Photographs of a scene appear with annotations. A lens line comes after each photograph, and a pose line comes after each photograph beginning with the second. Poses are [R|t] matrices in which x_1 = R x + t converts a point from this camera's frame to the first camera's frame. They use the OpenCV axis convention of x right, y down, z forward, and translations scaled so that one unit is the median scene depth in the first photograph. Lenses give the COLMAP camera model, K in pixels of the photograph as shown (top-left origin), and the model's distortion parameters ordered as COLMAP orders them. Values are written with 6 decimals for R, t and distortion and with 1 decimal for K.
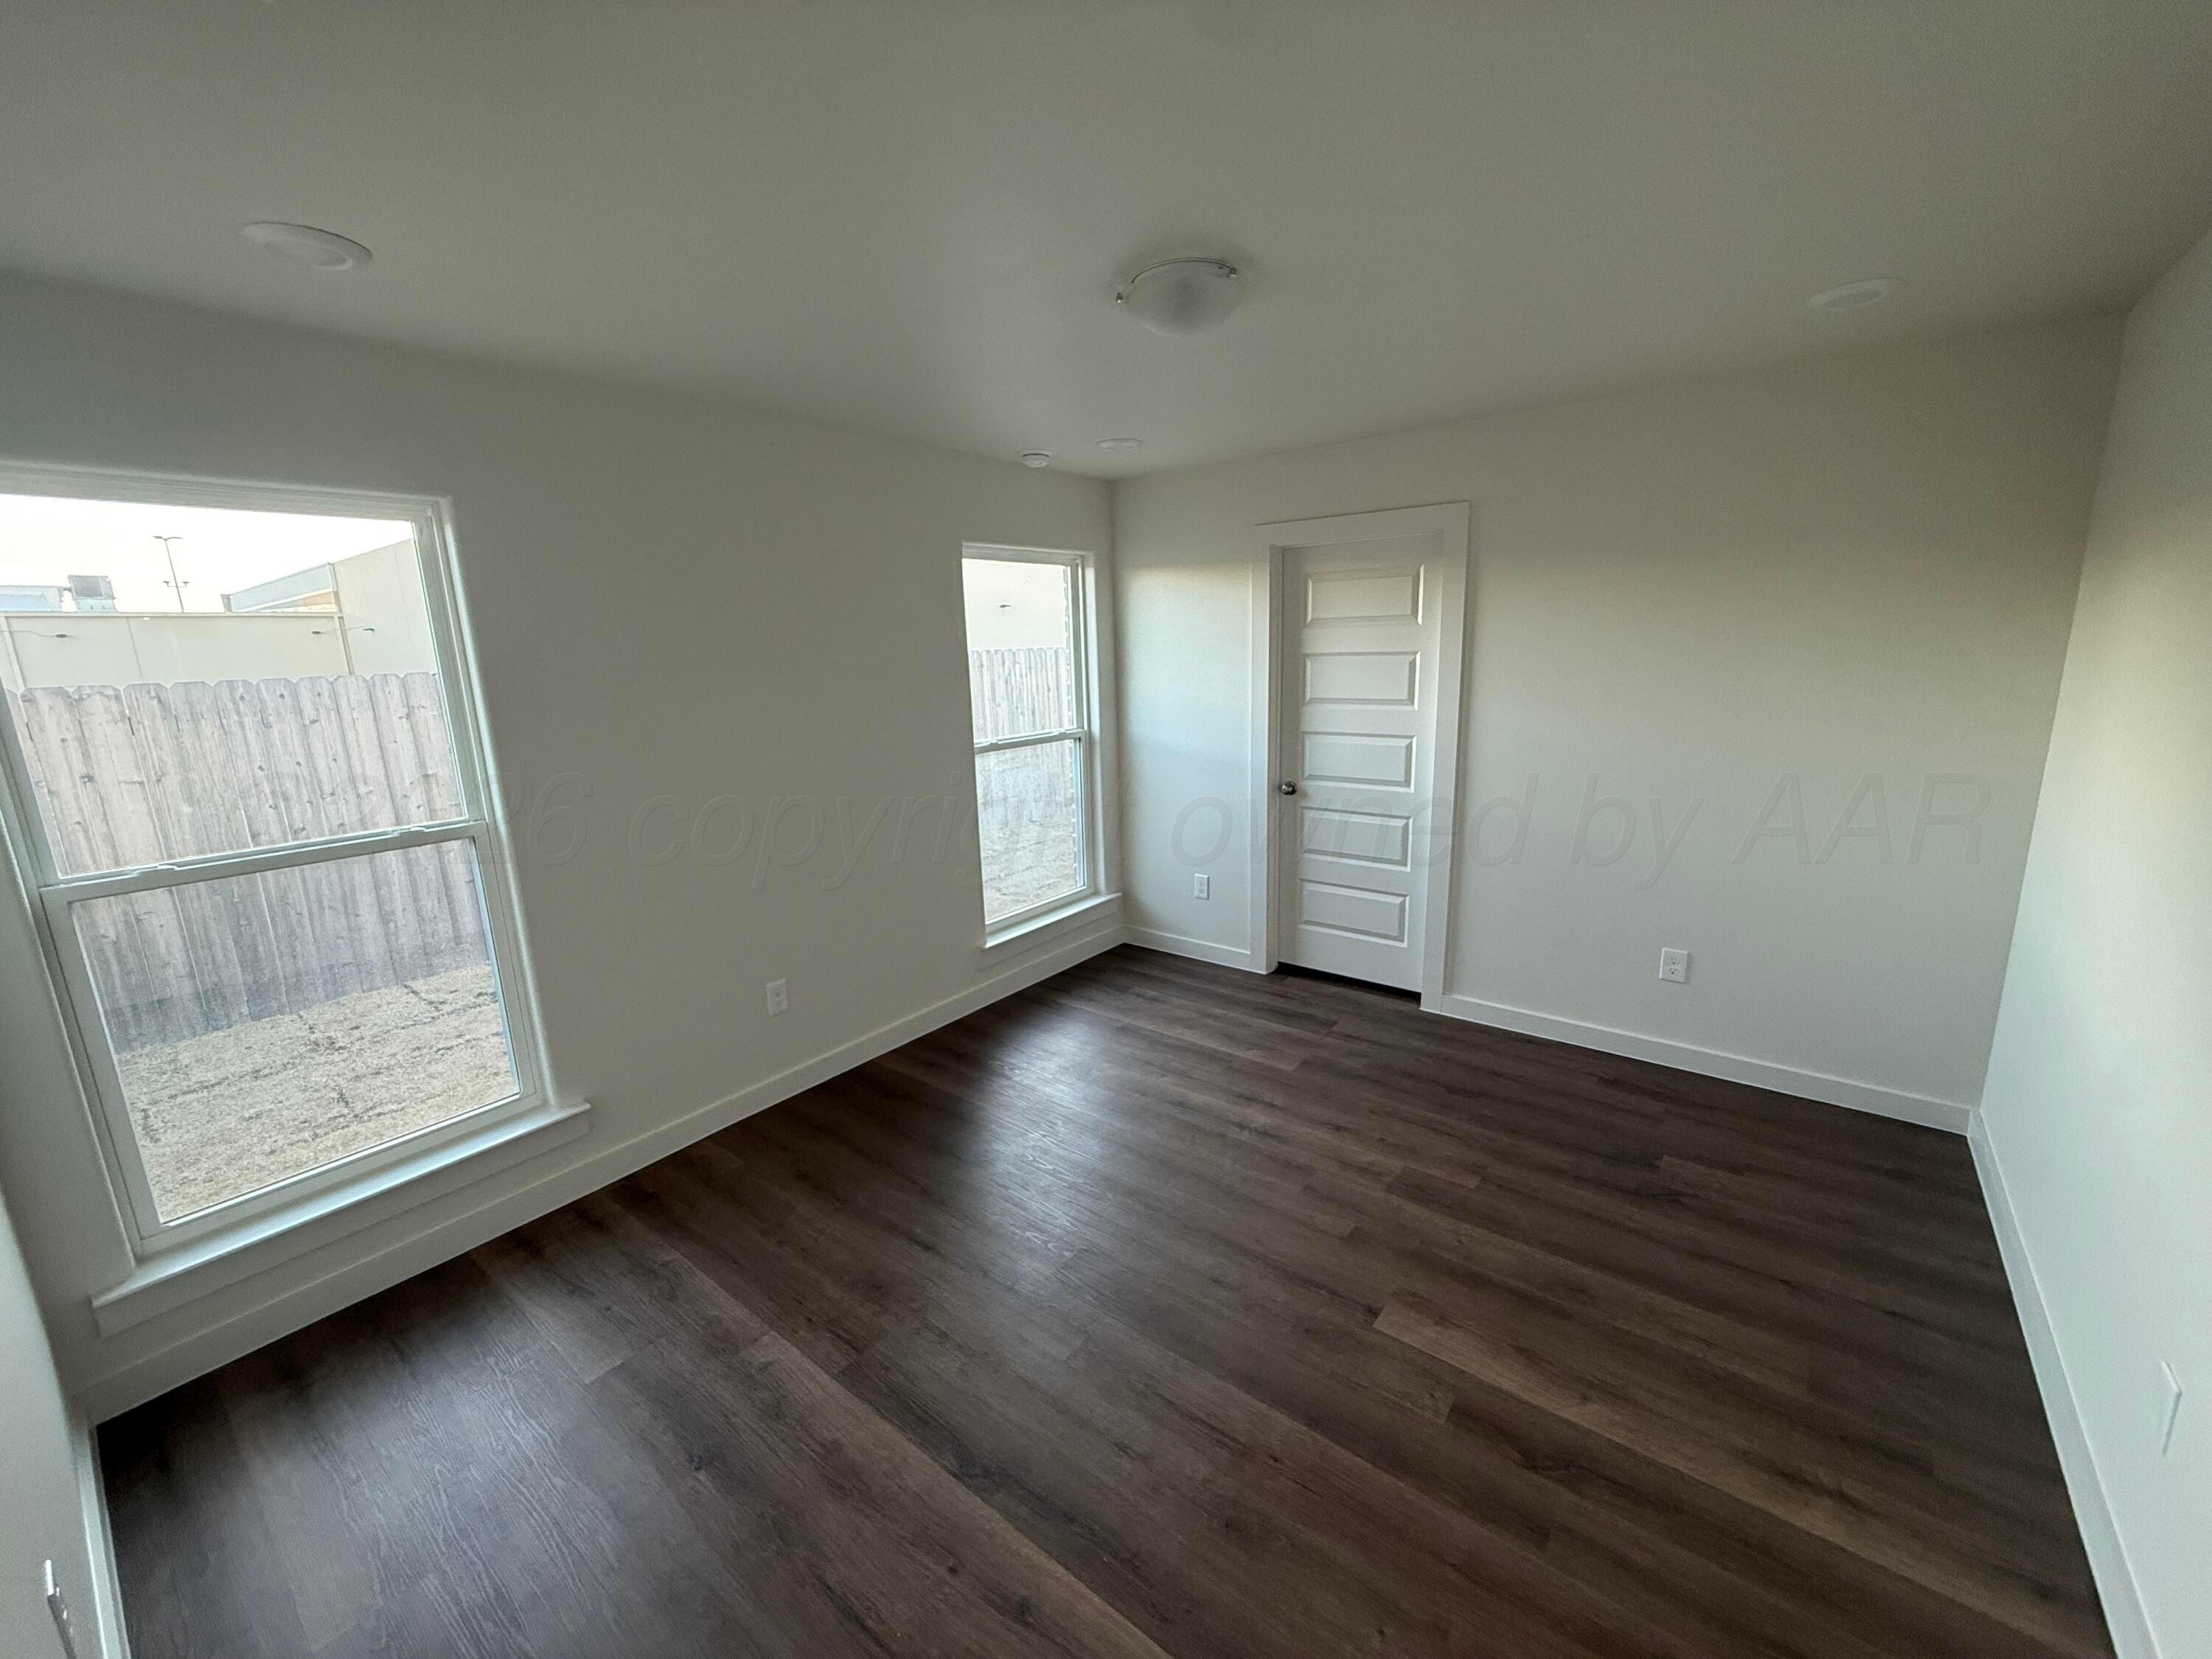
lens RADIAL K [[879.7, 0, 1106.0], [0, 879.7, 829.5], [0, 0, 1]] dist [-0.000621, 0.000014]
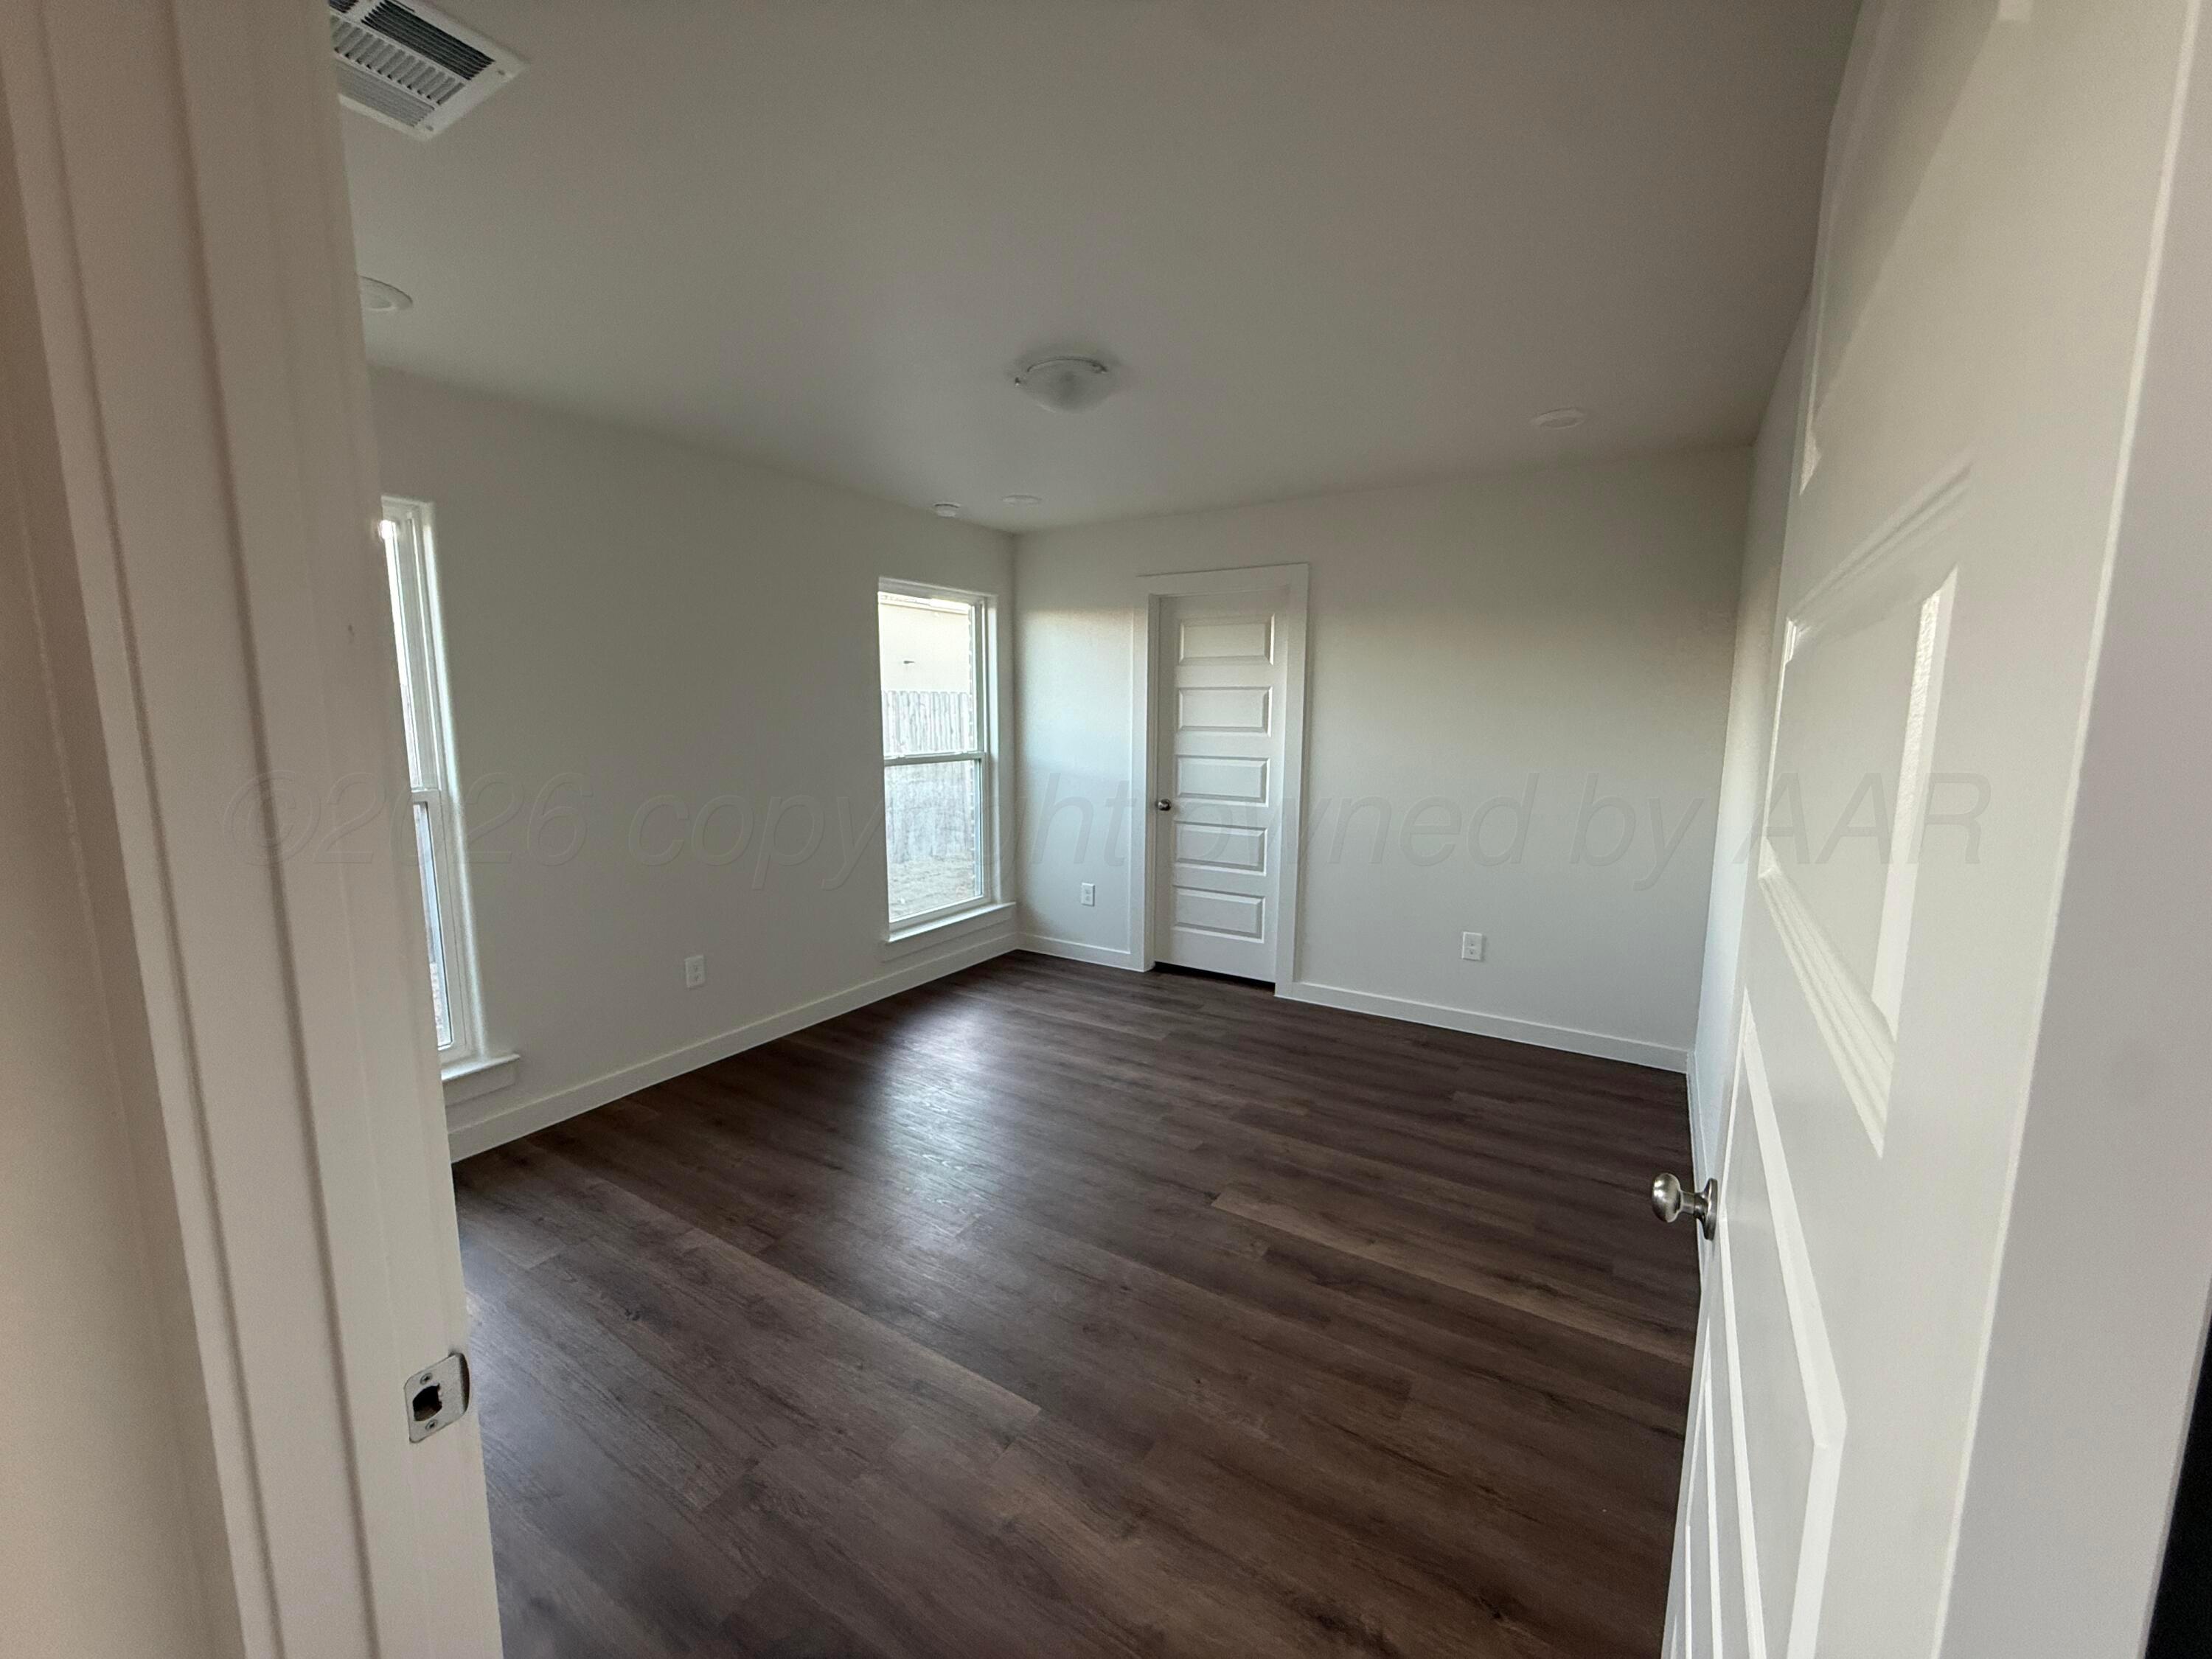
lens RADIAL K [[879.7, 0, 1106.0], [0, 879.7, 829.5], [0, 0, 1]] dist [0.001726, 0.000318]
pose [[0.993463, 0.019488, 0.112479, 0.007575], [-0.011443, 0.997359, -0.071725, 0.095768], [-0.113579, 0.069969, 0.991062, -0.168091]]
